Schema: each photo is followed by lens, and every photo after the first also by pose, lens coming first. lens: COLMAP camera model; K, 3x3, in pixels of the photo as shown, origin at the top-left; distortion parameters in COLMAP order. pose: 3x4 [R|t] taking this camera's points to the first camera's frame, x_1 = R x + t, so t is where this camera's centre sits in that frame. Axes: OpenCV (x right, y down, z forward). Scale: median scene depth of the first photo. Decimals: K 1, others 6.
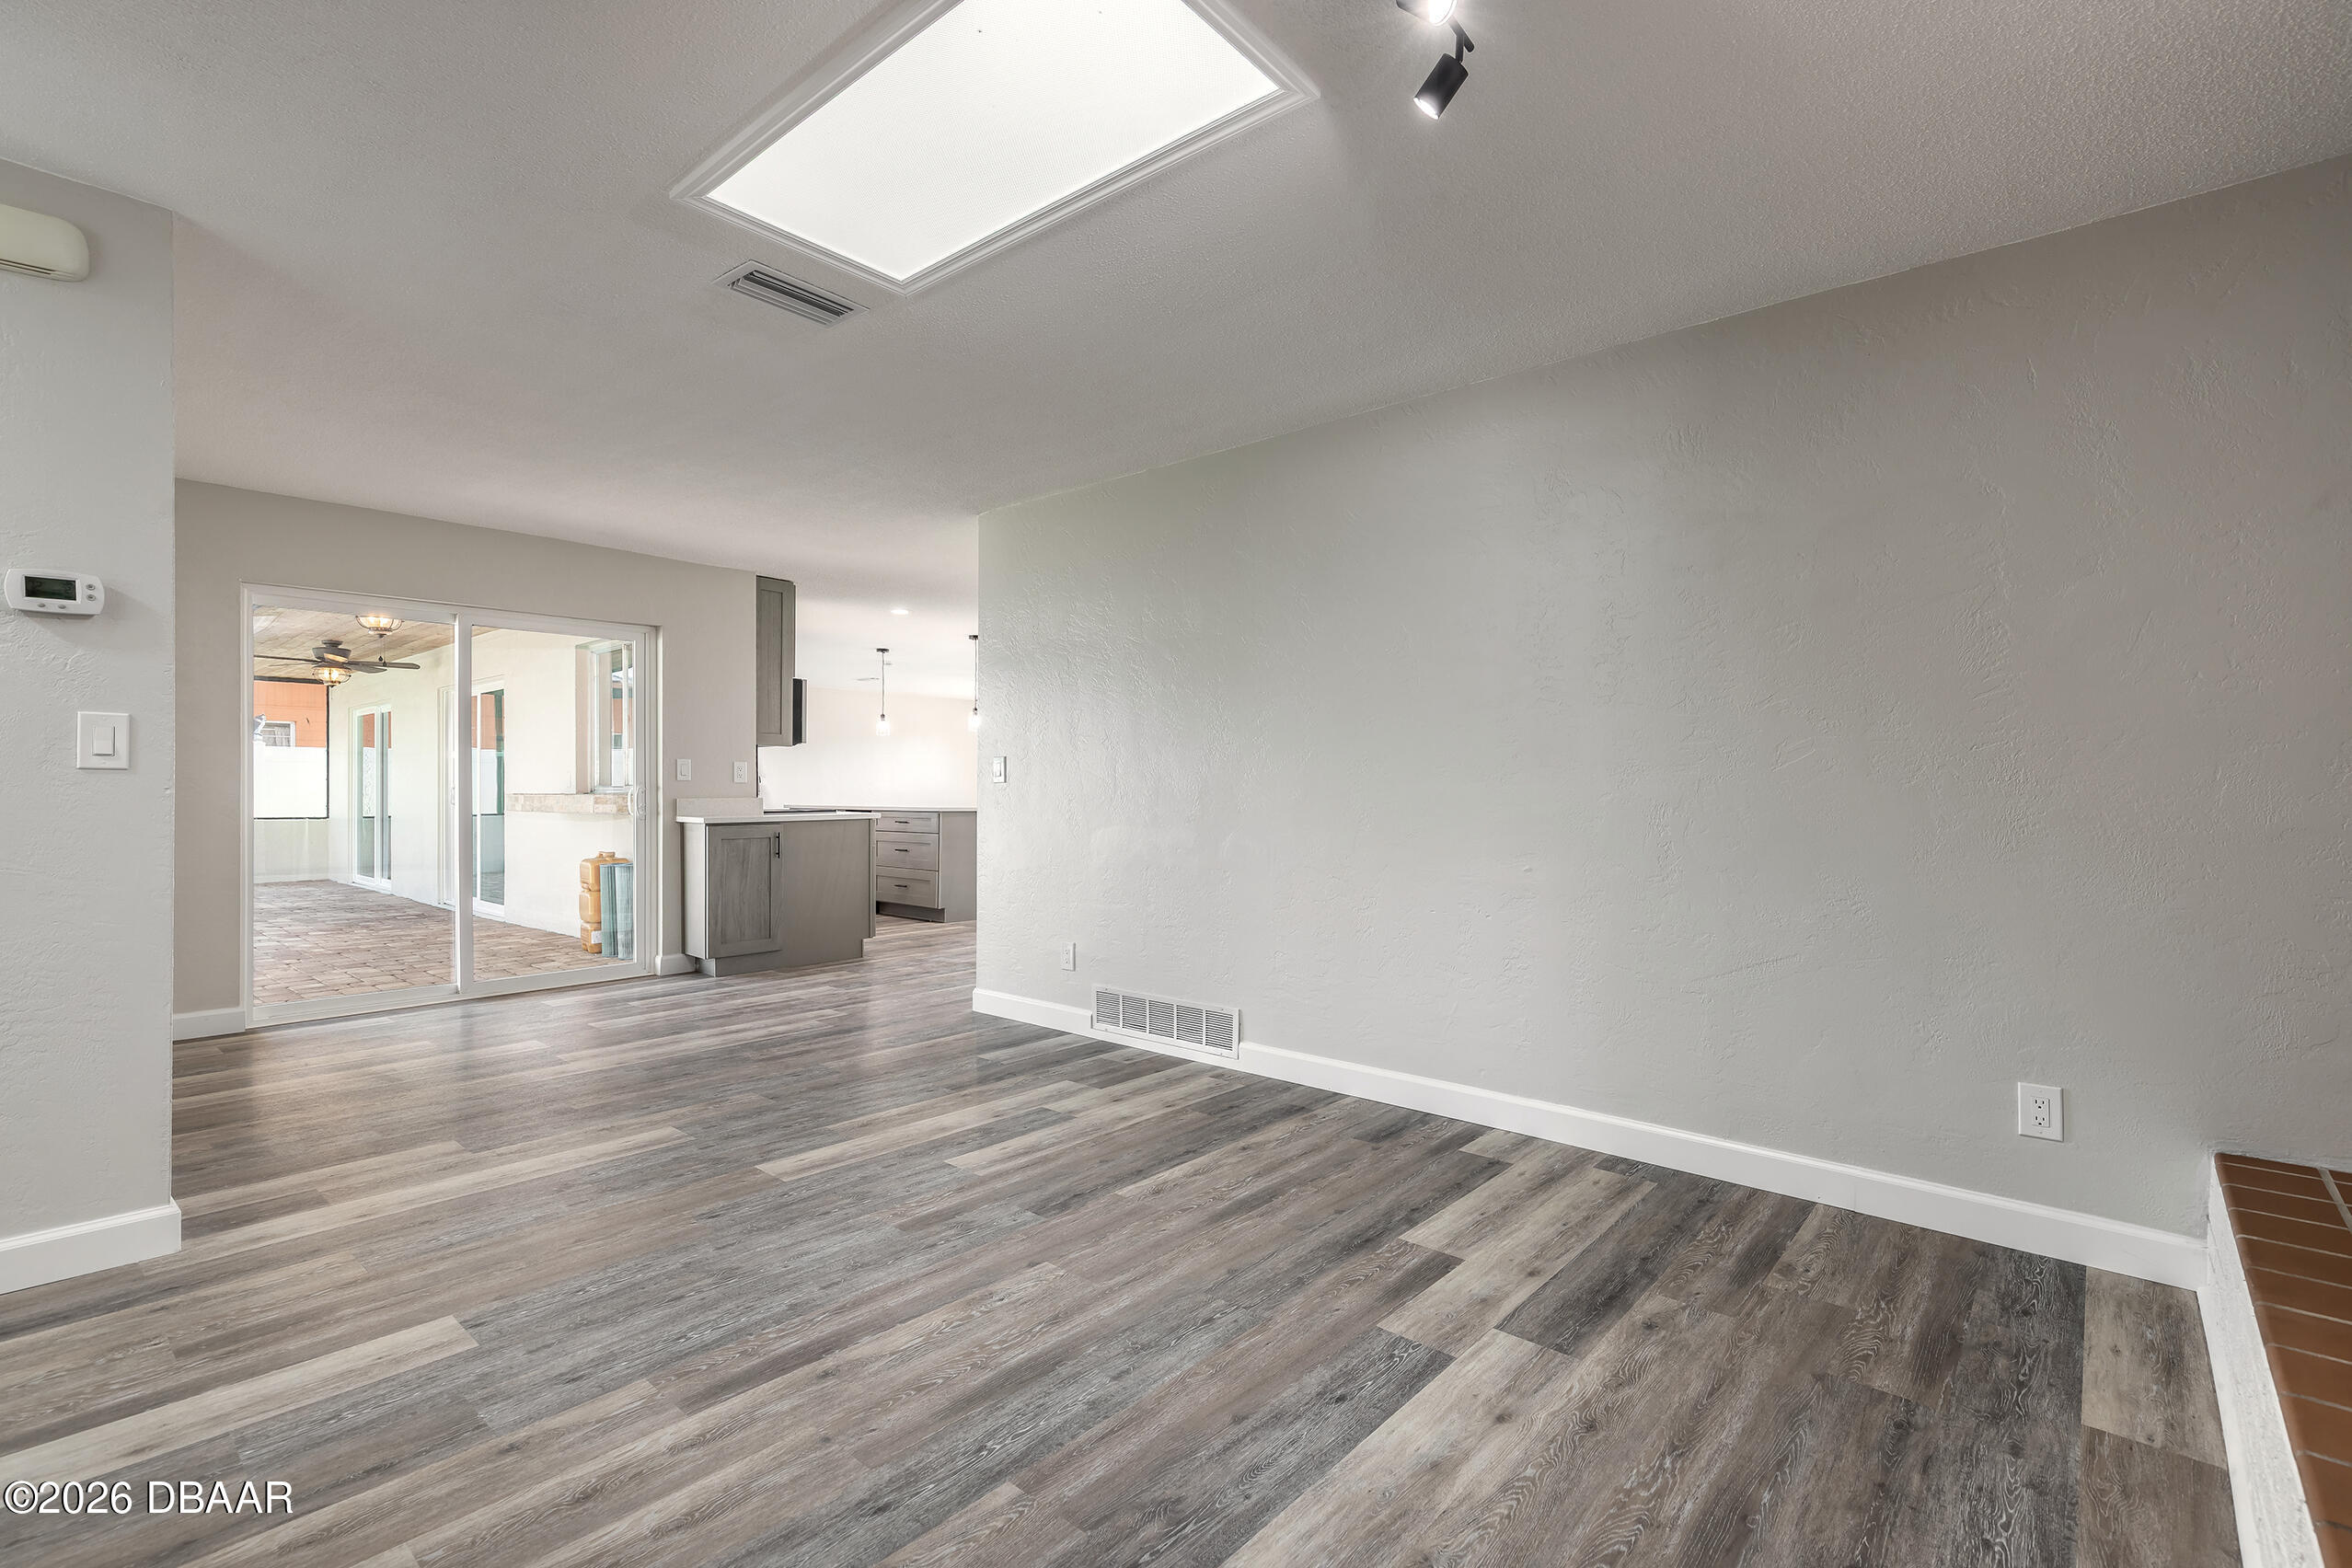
lens RADIAL K [[1061.9, 0, 1172.1], [0, 1061.9, 787.9], [0, 0, 1]] dist [0.005967, 0.000326]
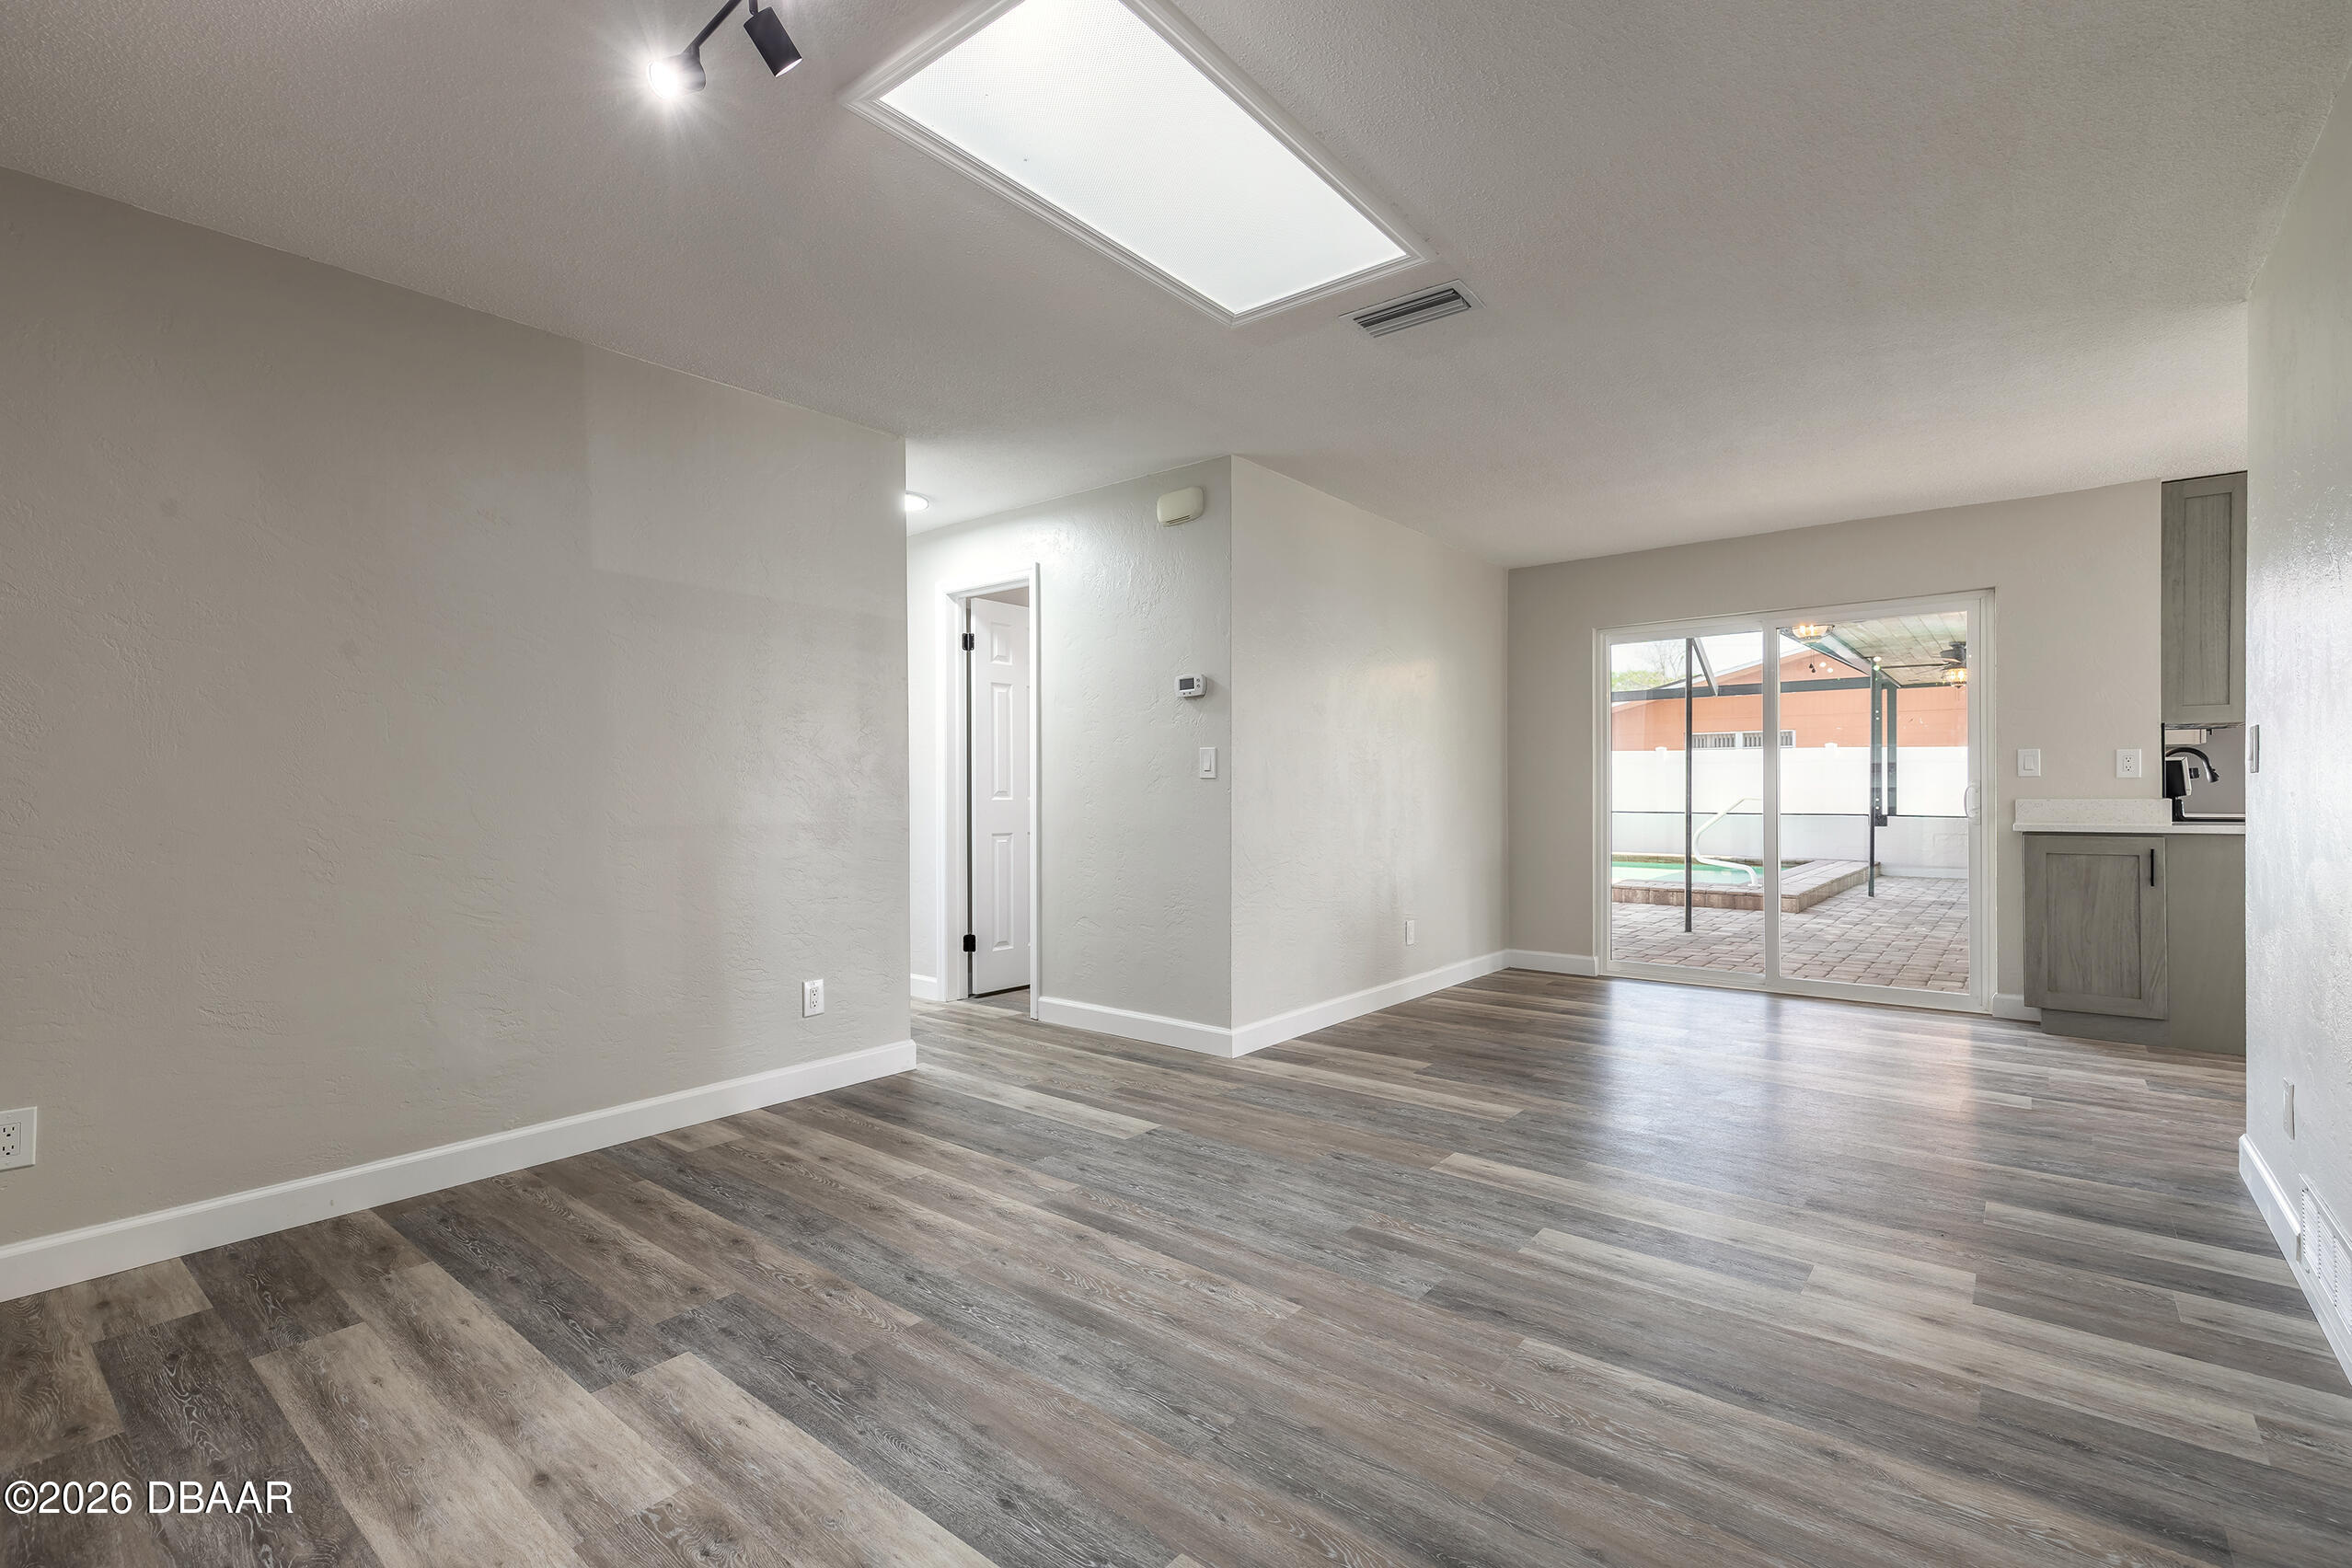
lens RADIAL K [[1058.3, 0, 1168.2], [0, 1058.3, 791.4], [0, 0, 1]] dist [0.004307, -0.000163]
pose [[0.031630, -0.000869, -0.999499, 0.698220], [0.003384, 0.999994, -0.000763, 0.004665], [0.999494, -0.003358, 0.031633, 0.764292]]
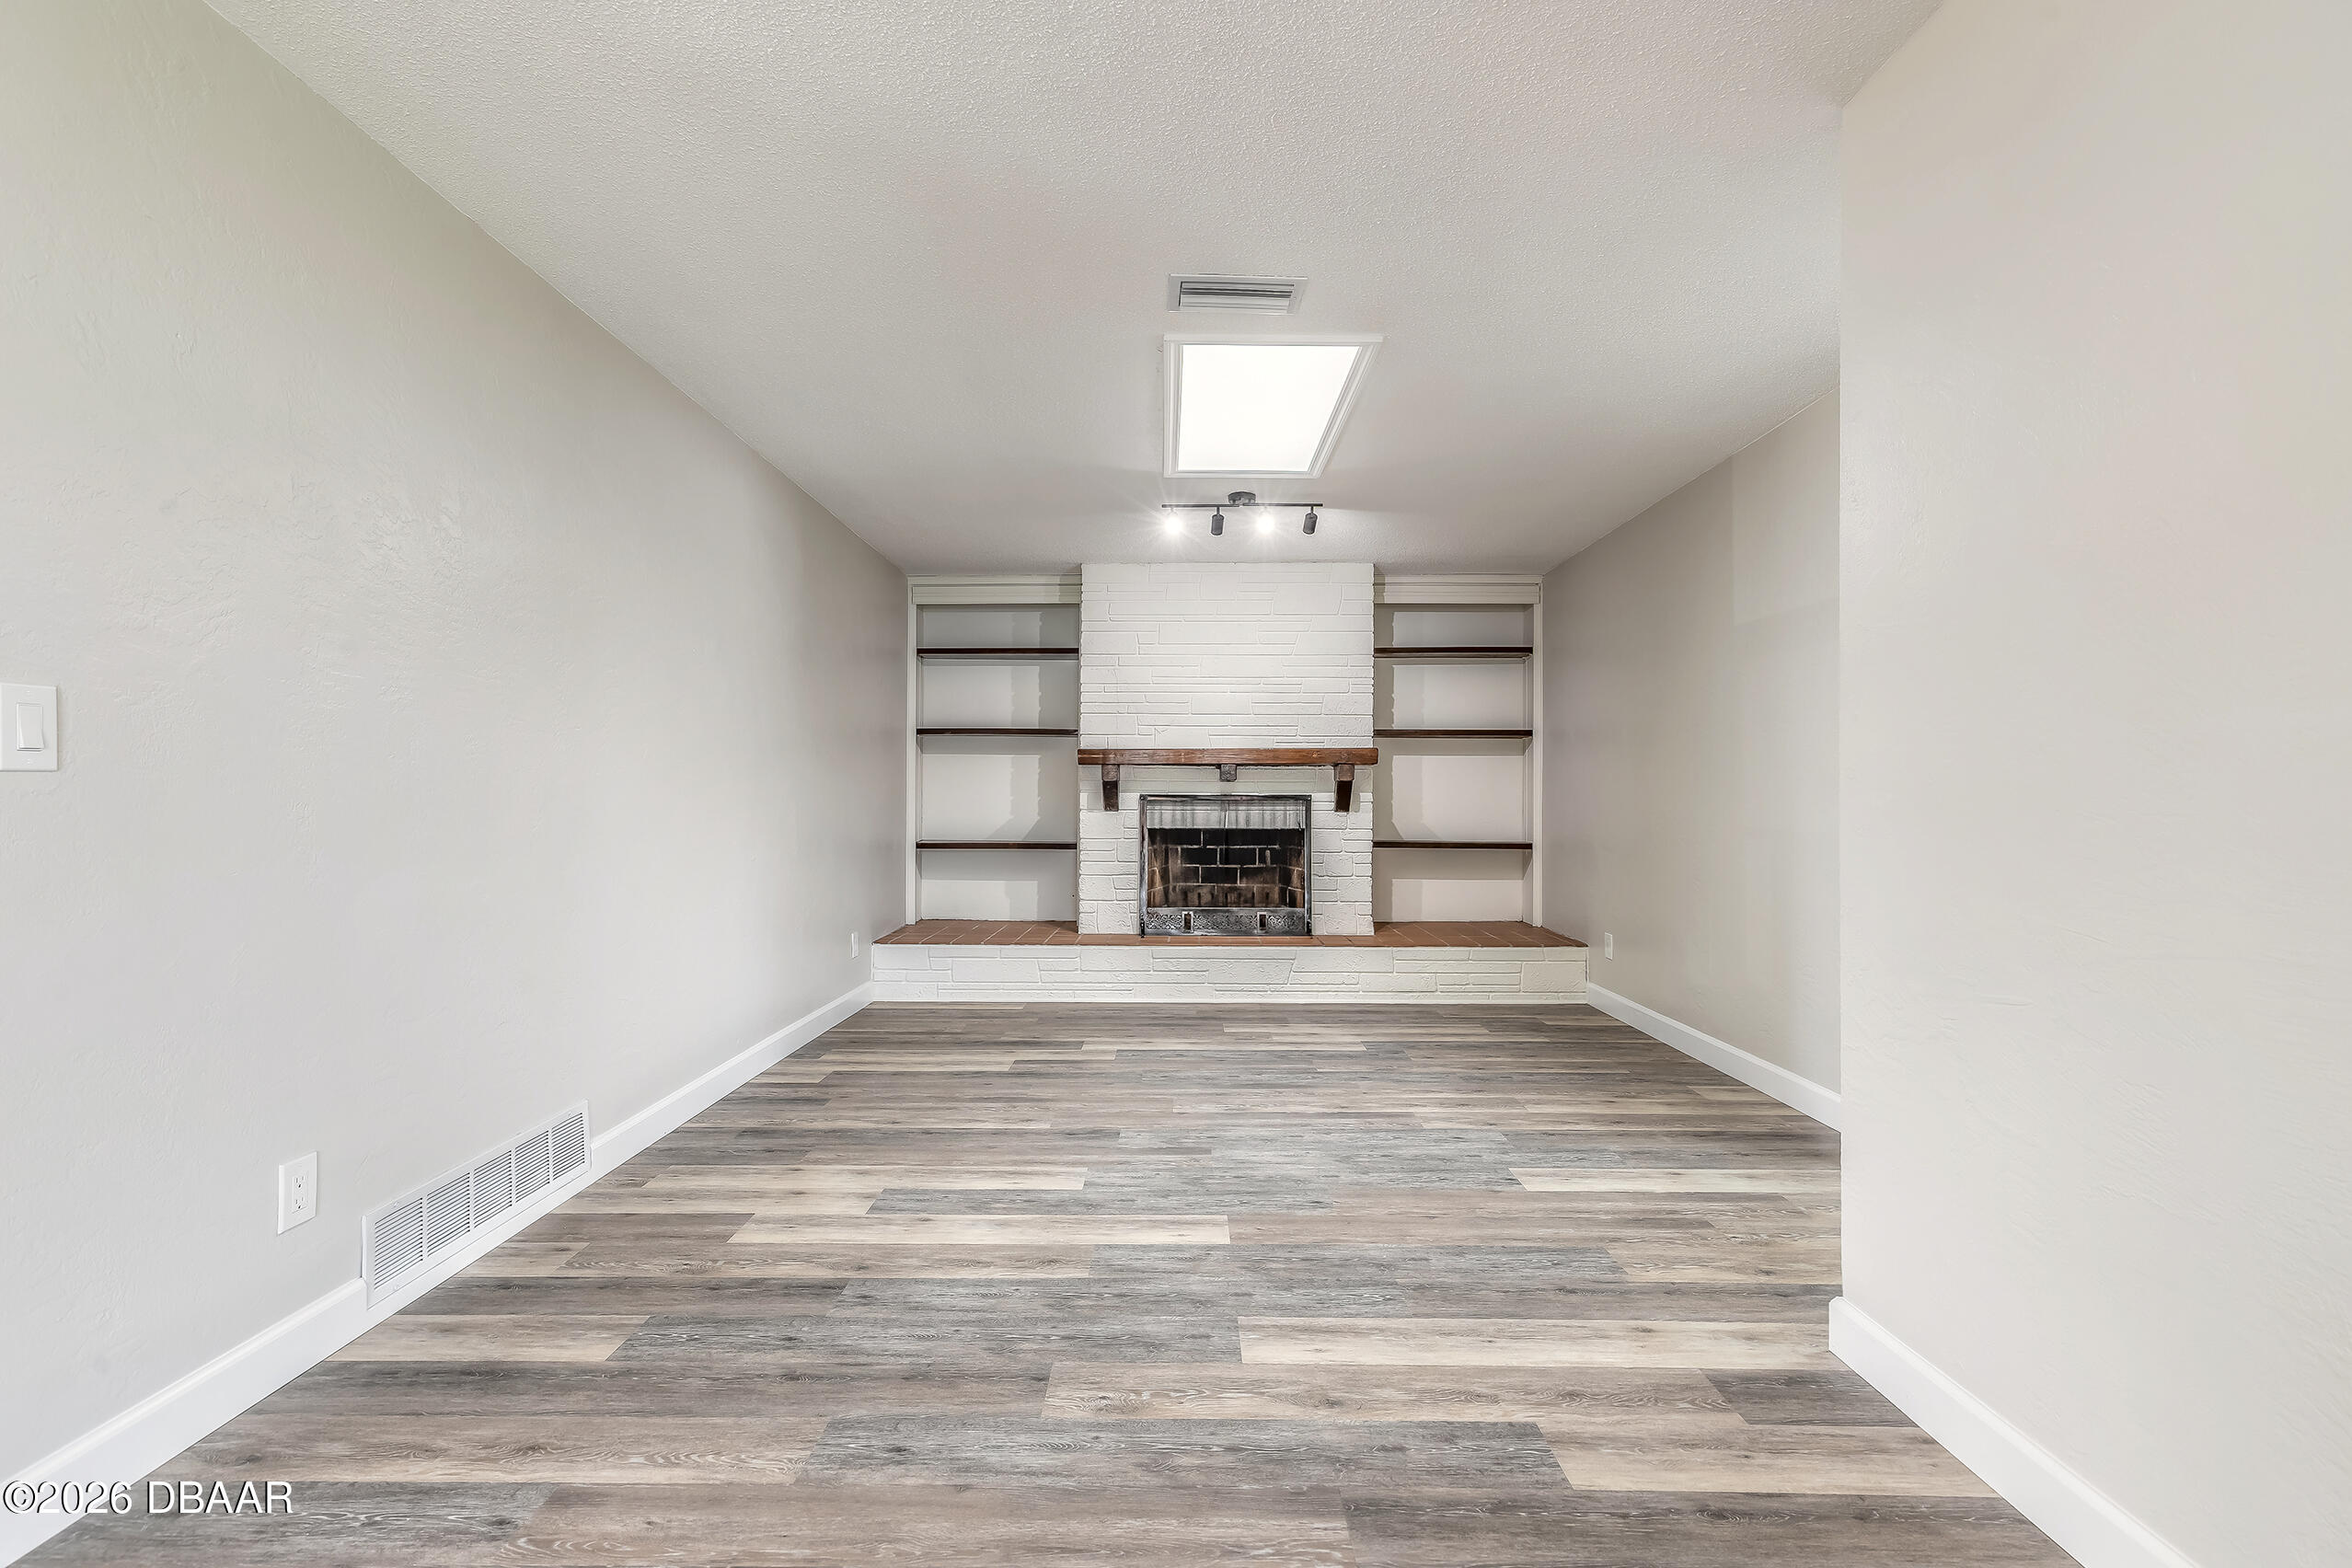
lens RADIAL K [[1058.3, 0, 1168.2], [0, 1058.3, 791.4], [0, 0, 1]] dist [0.004307, -0.000163]
pose [[-0.648585, -0.001499, 0.761141, -1.110038], [-0.005740, 0.999979, -0.002922, -0.000735], [-0.761121, -0.006264, -0.648580, 1.758821]]
